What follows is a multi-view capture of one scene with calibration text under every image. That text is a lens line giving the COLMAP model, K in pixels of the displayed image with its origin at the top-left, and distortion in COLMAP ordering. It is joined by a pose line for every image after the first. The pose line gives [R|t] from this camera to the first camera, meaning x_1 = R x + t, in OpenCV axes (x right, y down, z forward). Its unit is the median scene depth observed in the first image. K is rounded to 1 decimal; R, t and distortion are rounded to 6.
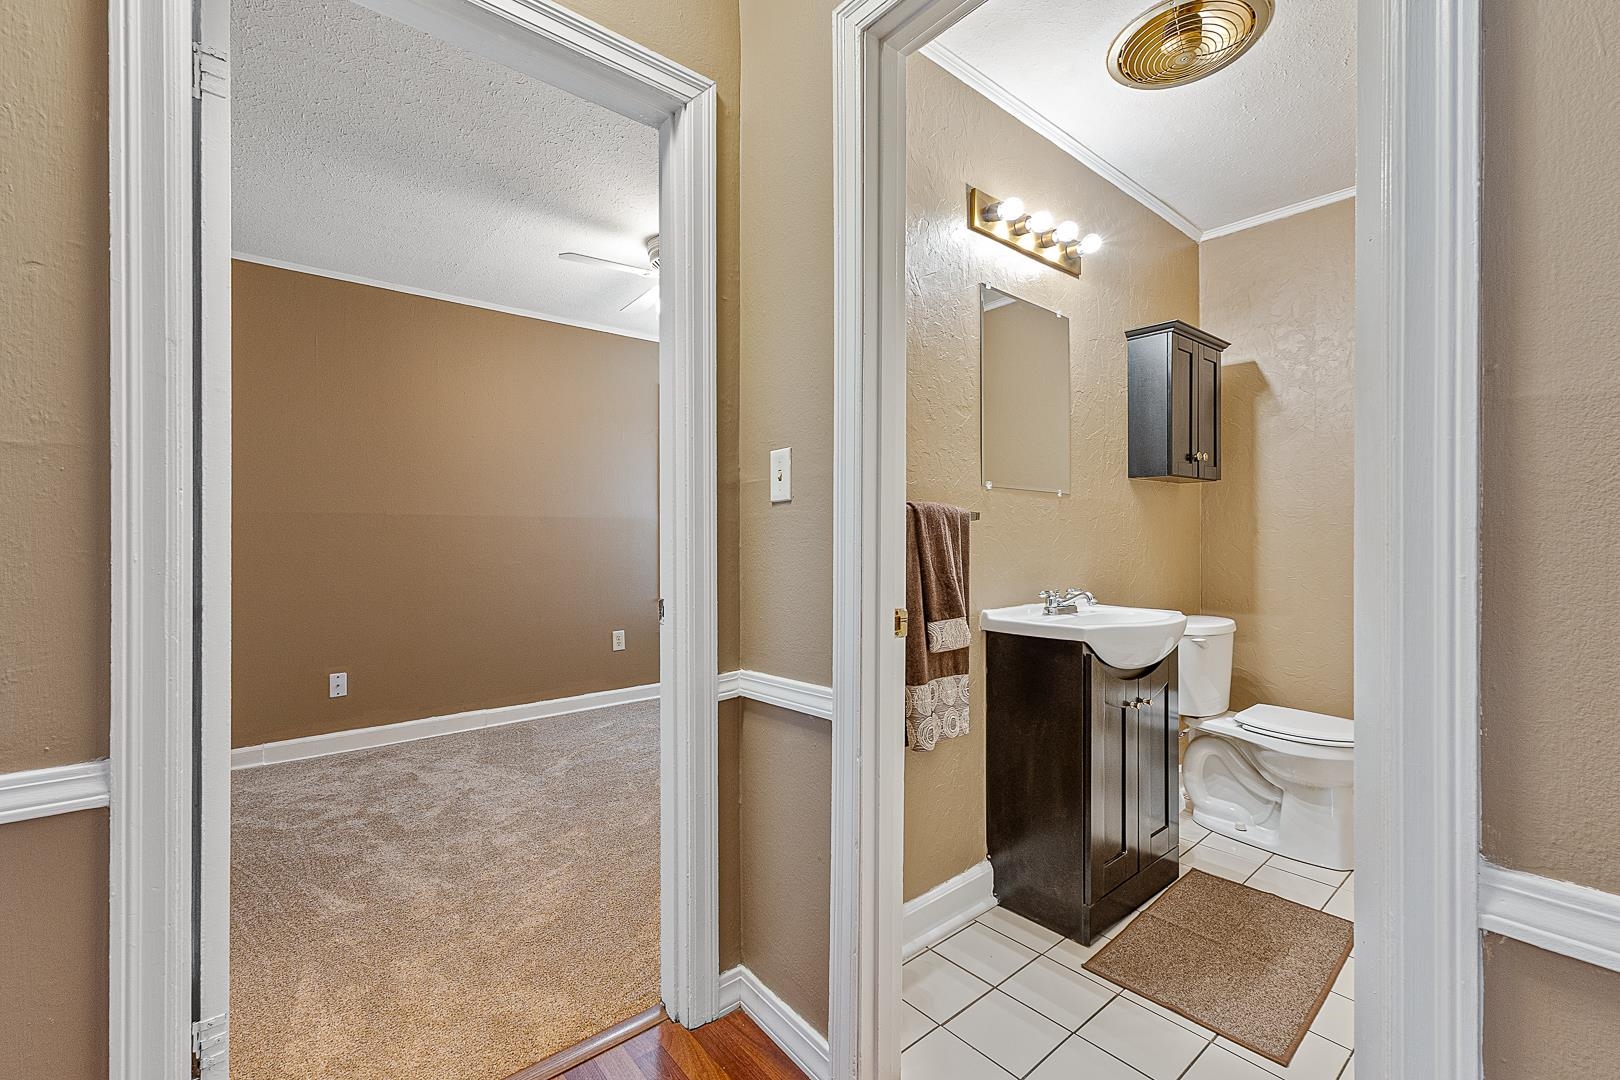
lens RADIAL K [[681.2, 0, 805.0], [0, 681.2, 542.1], [0, 0, 1]] dist [0.005082, -0.000854]
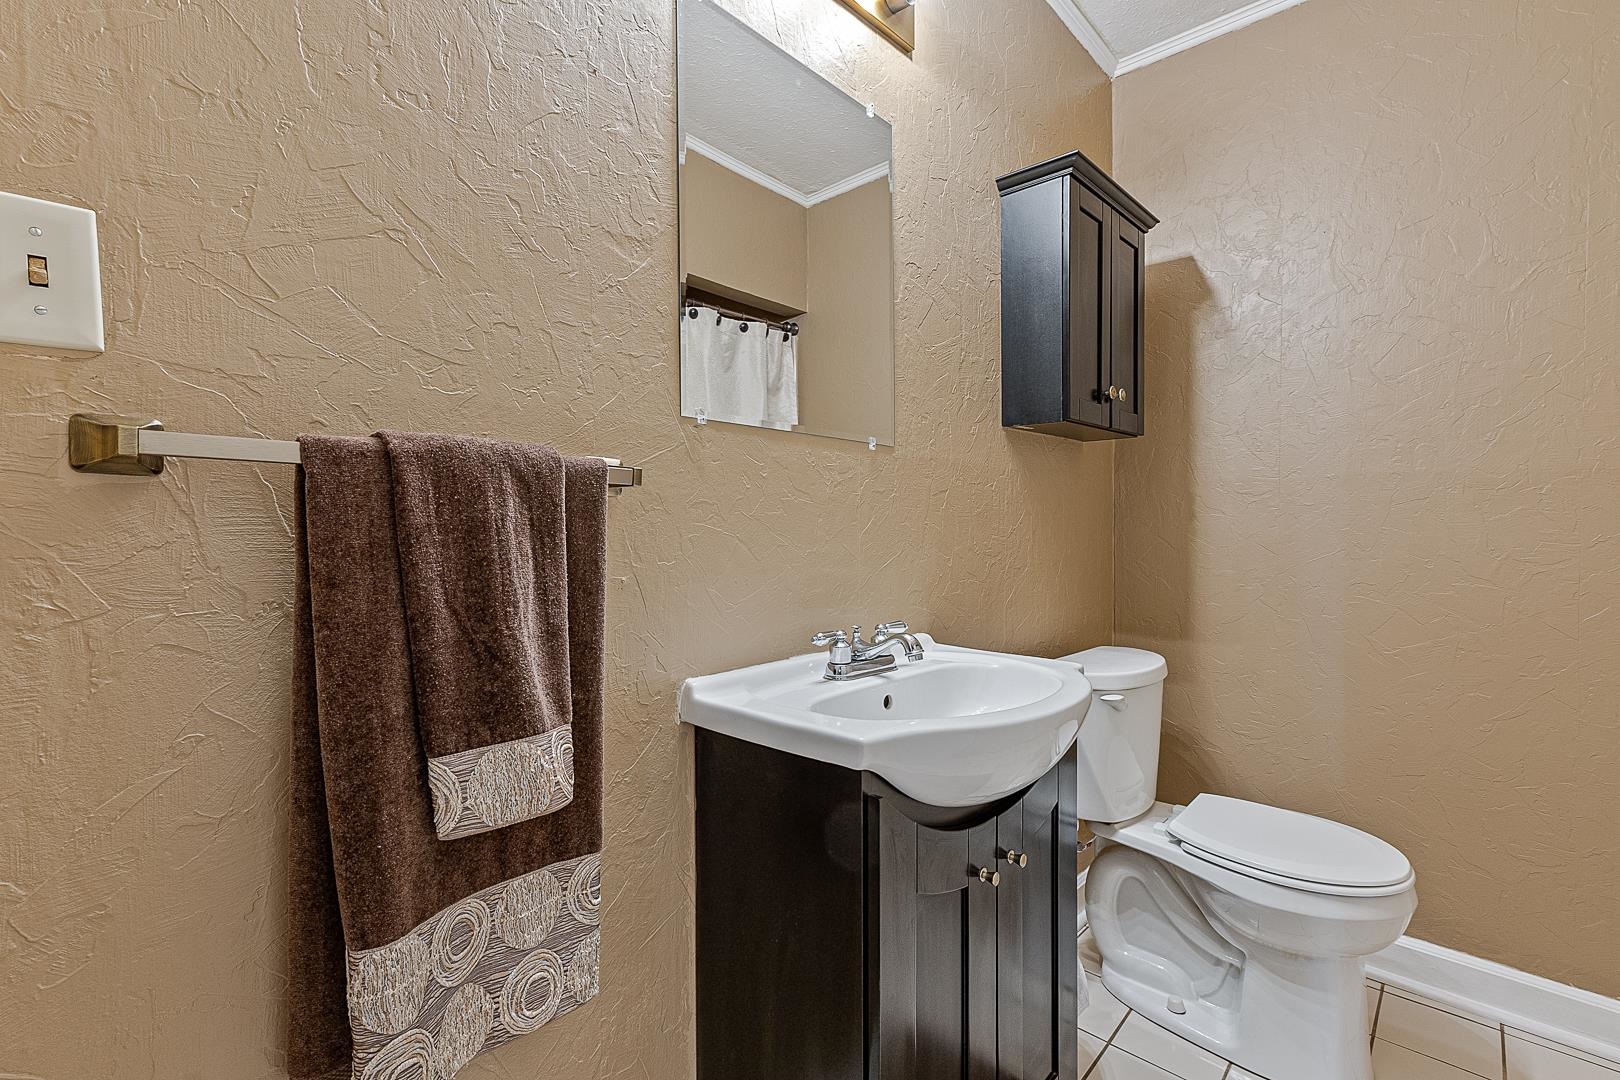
lens RADIAL K [[681.2, 0, 813.3], [0, 681.2, 534.1], [0, 0, 1]] dist [0.005082, -0.000854]
pose [[0.993079, -0.001900, 0.117430, 0.250102], [0.000927, 0.999965, 0.008343, -0.004195], [-0.117441, -0.008176, 0.993046, 0.442482]]
